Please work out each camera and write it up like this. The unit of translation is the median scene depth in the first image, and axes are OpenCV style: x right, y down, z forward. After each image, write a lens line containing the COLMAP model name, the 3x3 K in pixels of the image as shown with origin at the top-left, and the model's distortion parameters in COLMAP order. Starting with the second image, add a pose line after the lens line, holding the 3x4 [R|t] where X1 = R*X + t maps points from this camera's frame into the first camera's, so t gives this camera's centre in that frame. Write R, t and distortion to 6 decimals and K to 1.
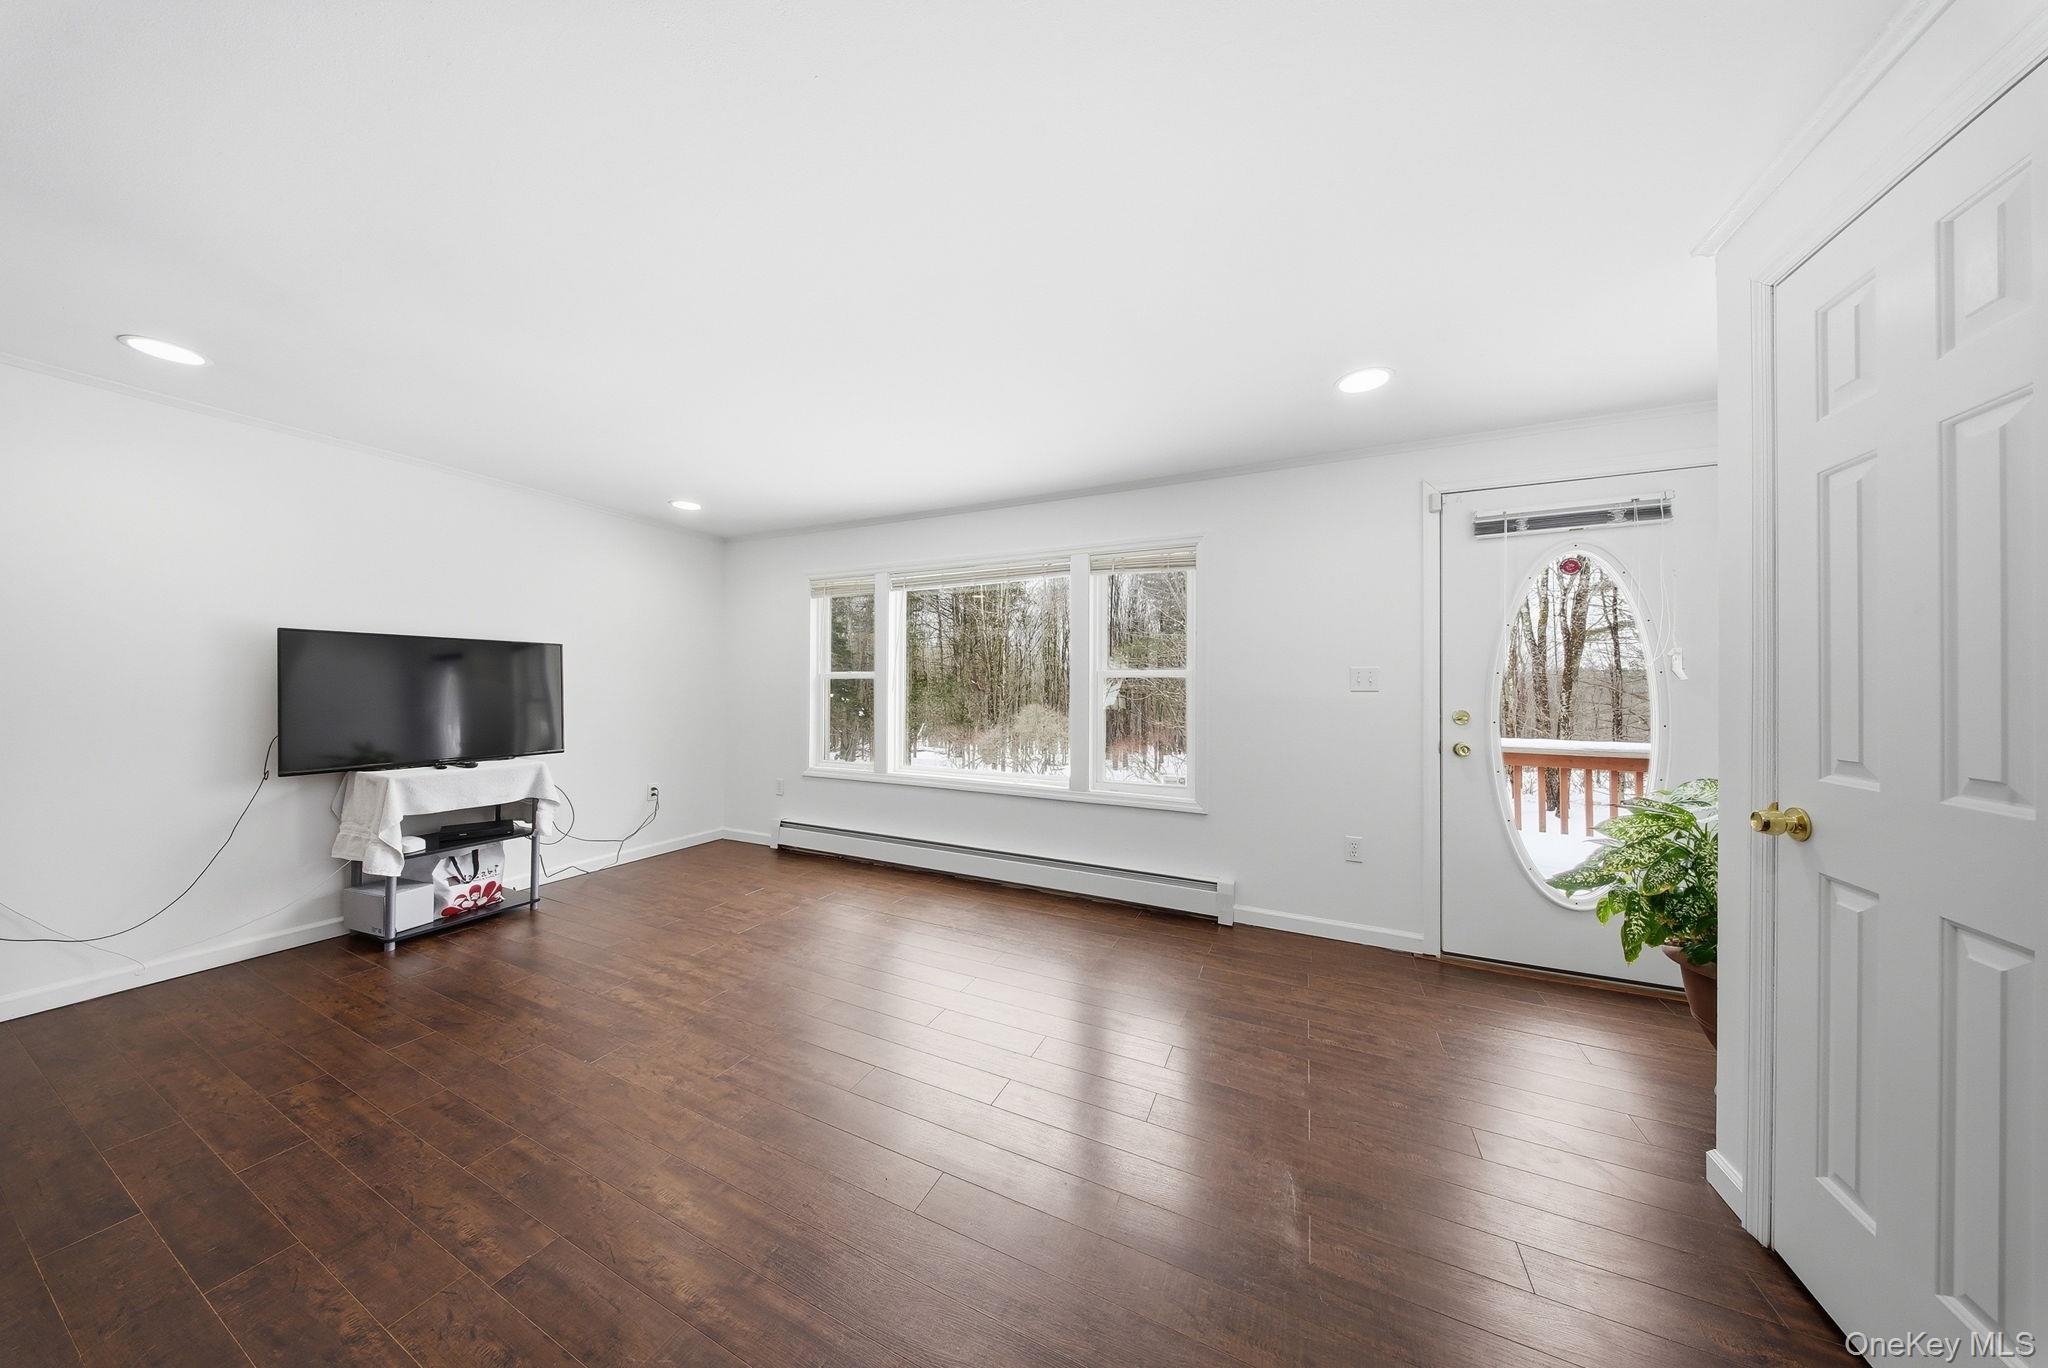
lens RADIAL K [[605.5, 0, 1018.7], [0, 605.5, 684.6], [0, 0, 1]] dist [0.011127, -0.004253]
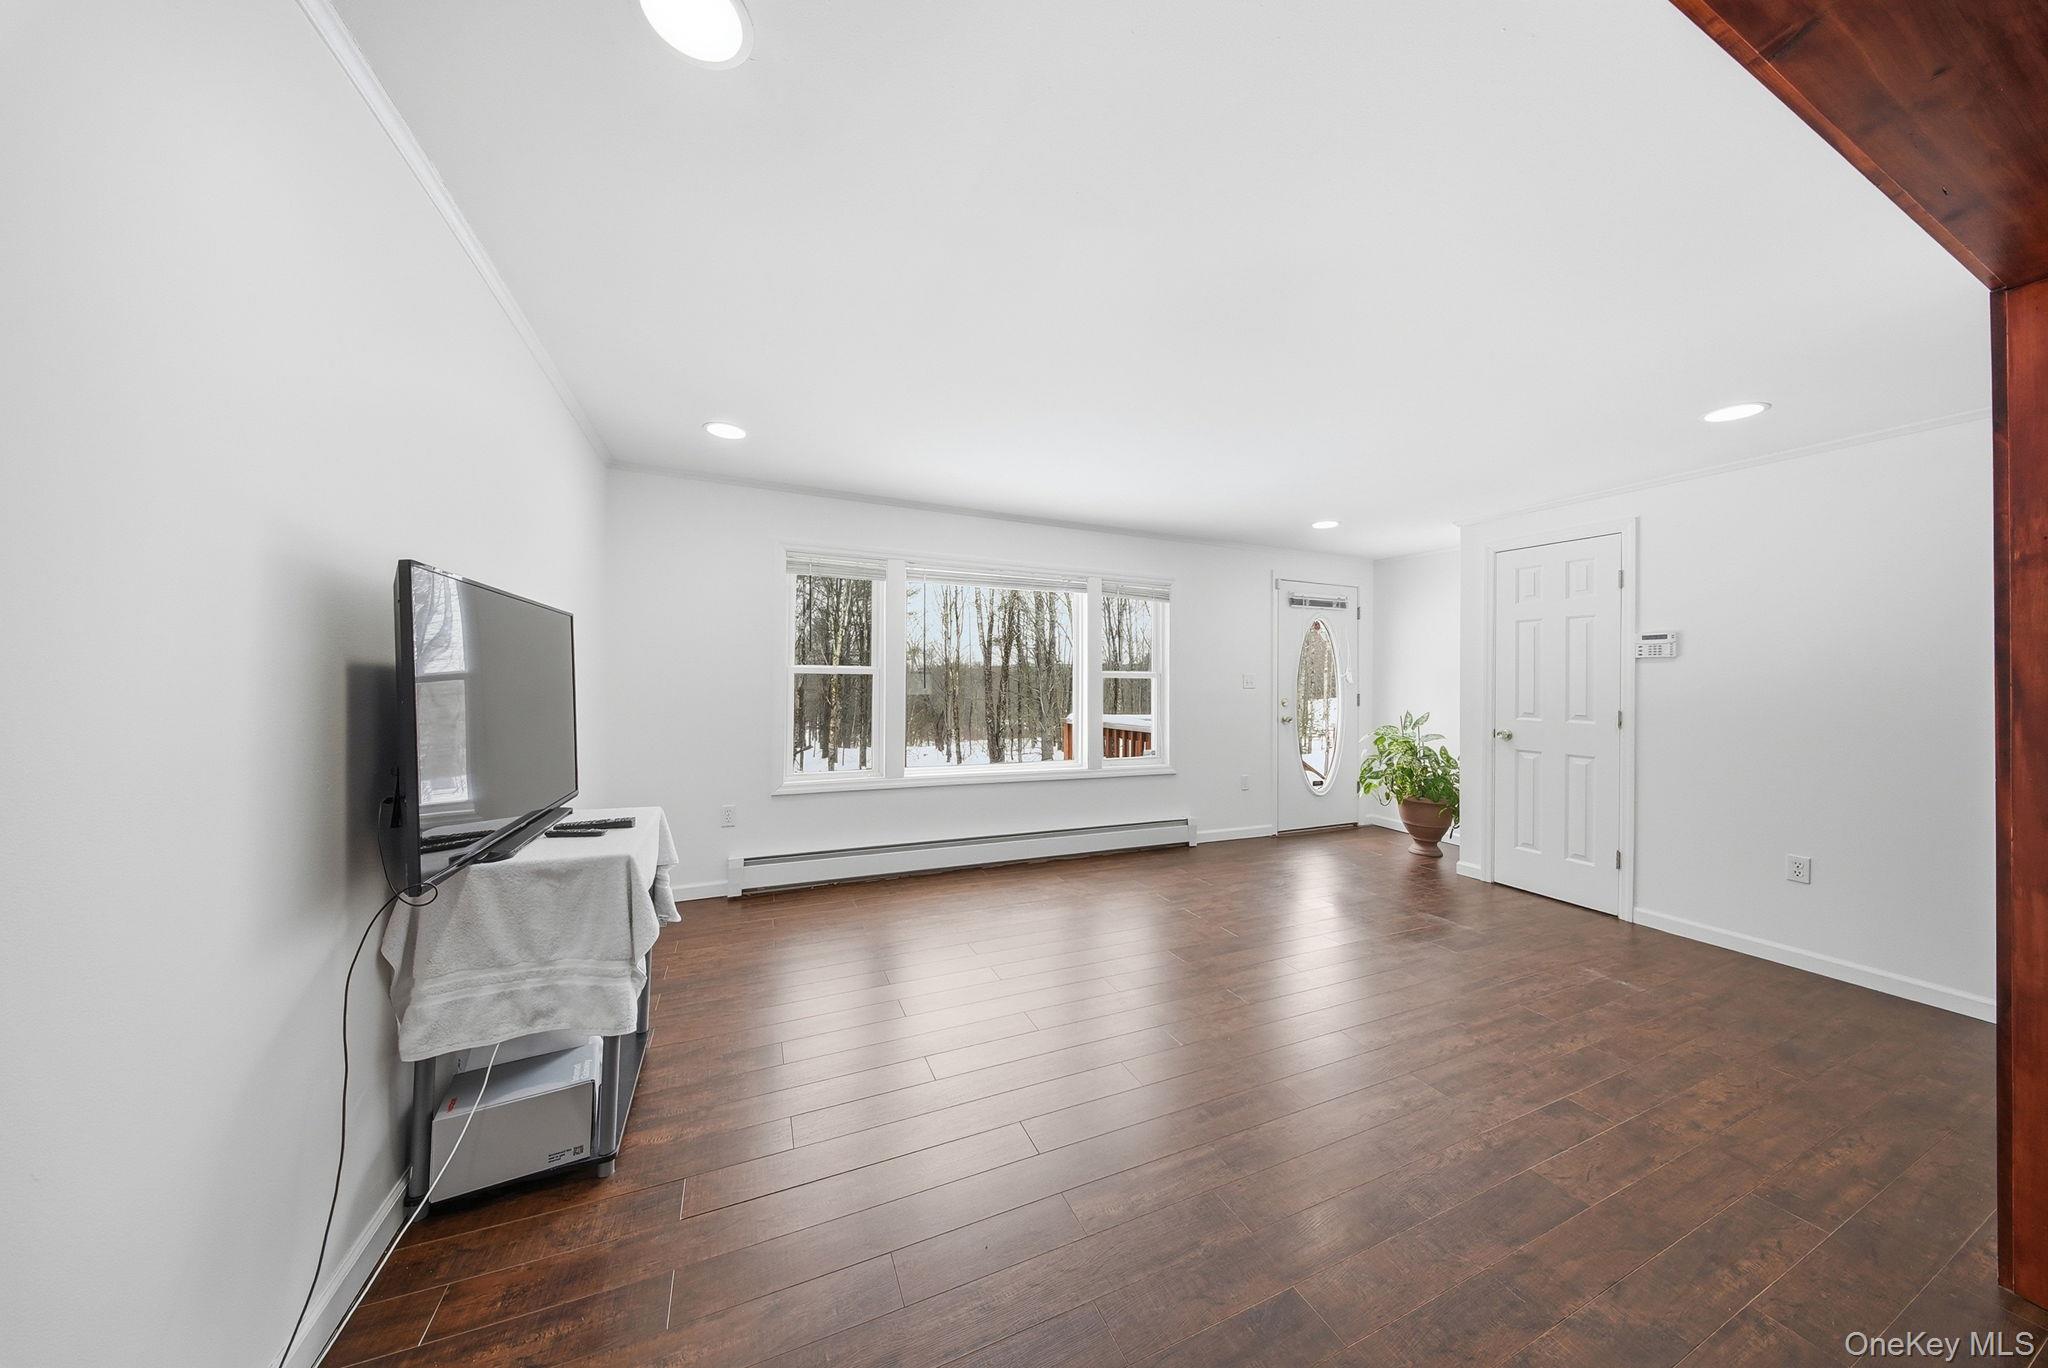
lens RADIAL K [[625.7, 0, 1016.9], [0, 625.7, 675.1], [0, 0, 1]] dist [-0.000643, -0.000180]
pose [[0.660571, 0.009417, 0.750705, -1.179014], [-0.011729, 0.999929, -0.002222, -0.014266], [-0.750672, -0.007337, 0.660634, 0.342893]]
